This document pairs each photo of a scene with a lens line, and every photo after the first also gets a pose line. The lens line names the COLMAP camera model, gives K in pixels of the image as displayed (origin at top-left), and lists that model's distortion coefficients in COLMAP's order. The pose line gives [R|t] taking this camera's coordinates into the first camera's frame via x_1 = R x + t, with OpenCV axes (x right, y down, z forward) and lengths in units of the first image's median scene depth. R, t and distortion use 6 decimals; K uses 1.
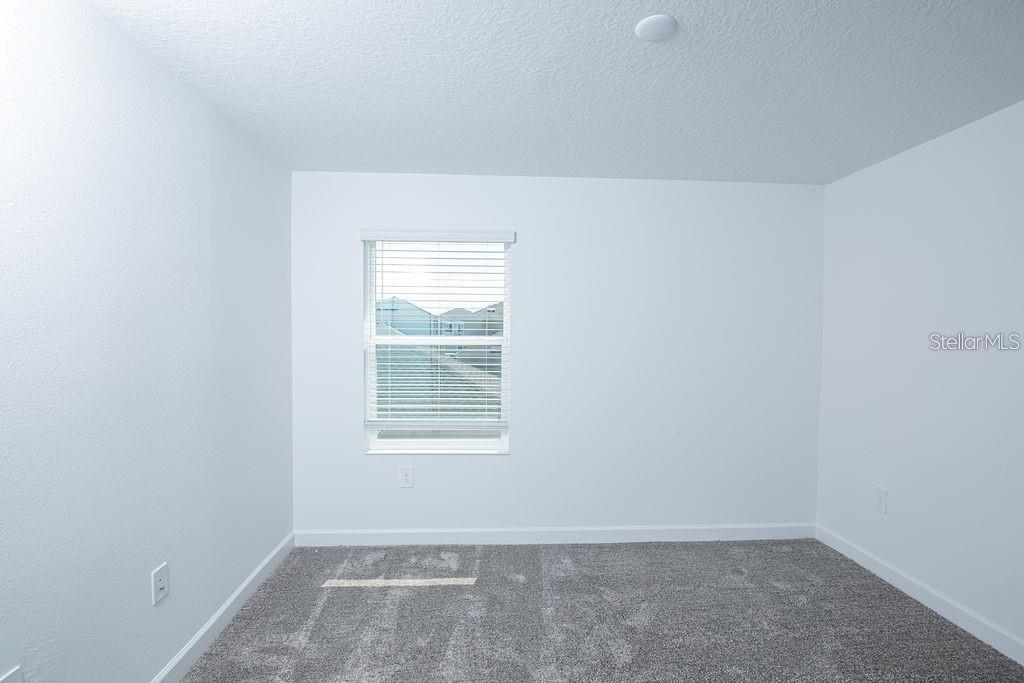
lens RADIAL K [[468.3, 0, 515.4], [0, 468.3, 342.5], [0, 0, 1]] dist [-0.018992, 0.000858]
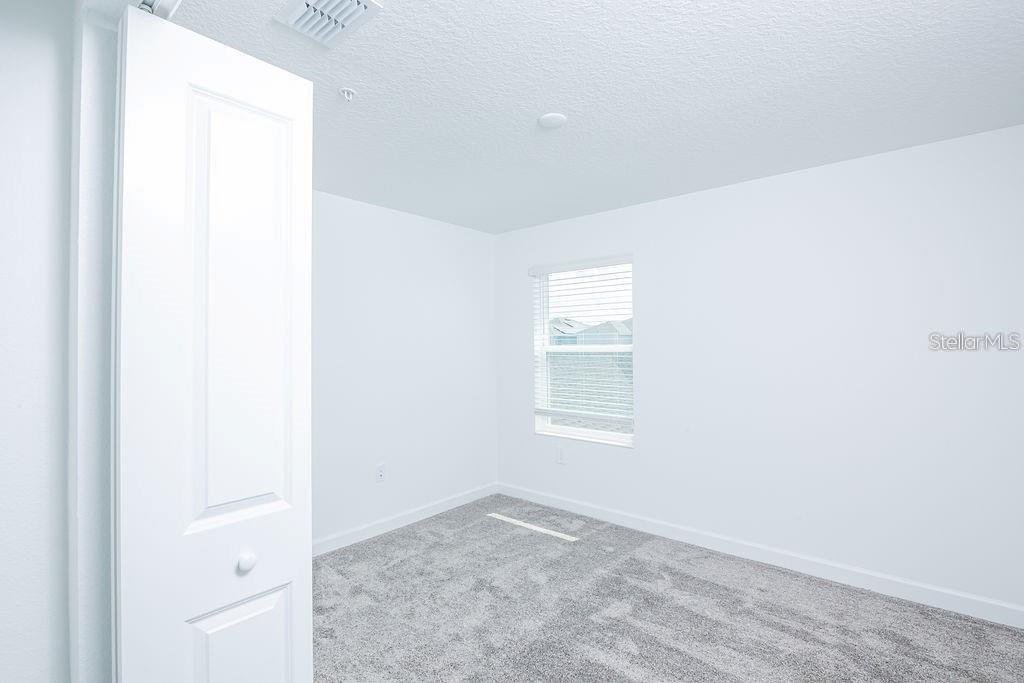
lens RADIAL K [[468.3, 0, 506.8], [0, 468.3, 337.1], [0, 0, 1]] dist [-0.018992, 0.000858]
pose [[0.725010, -0.023892, -0.688323, 0.553837], [-0.003704, 0.999248, -0.038585, 0.014694], [0.688728, 0.030524, 0.724377, -0.040900]]
